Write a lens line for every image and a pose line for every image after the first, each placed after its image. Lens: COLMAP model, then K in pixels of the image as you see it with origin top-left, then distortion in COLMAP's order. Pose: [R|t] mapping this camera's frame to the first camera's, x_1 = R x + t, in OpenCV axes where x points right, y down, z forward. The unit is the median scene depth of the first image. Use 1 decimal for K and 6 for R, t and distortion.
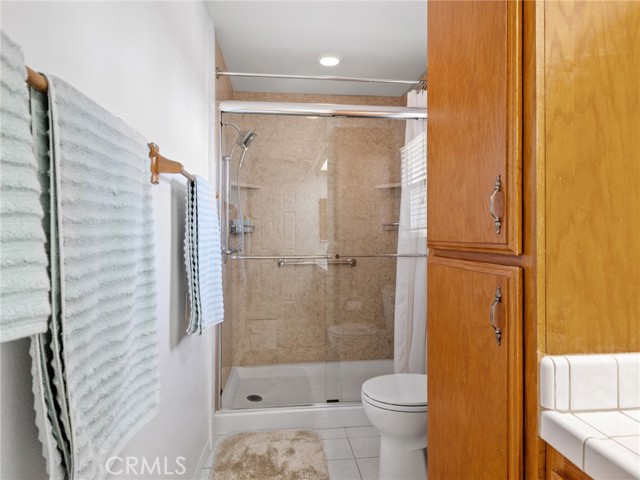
lens RADIAL K [[366.2, 0, 323.4], [0, 366.2, 234.0], [0, 0, 1]] dist [-0.007953, 0.003469]
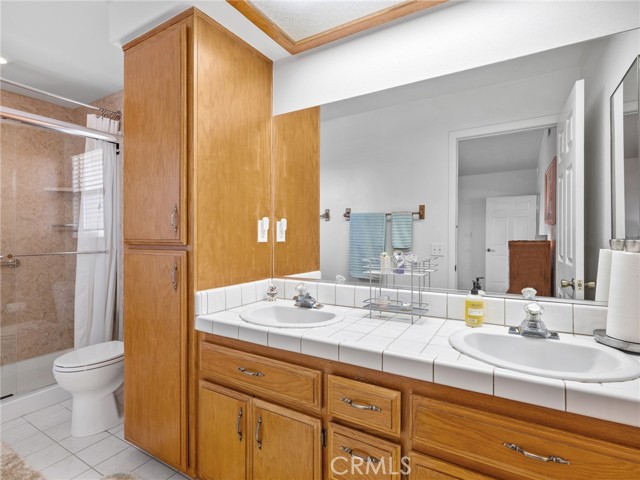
lens RADIAL K [[337.3, 0, 322.0], [0, 337.3, 234.0], [0, 0, 1]] dist [-0.003214, 0.000844]
pose [[0.605147, 0.002890, 0.796108, -0.477951], [-0.001513, 0.999996, -0.002480, -0.000510], [-0.796112, 0.000296, 0.605149, -0.709157]]
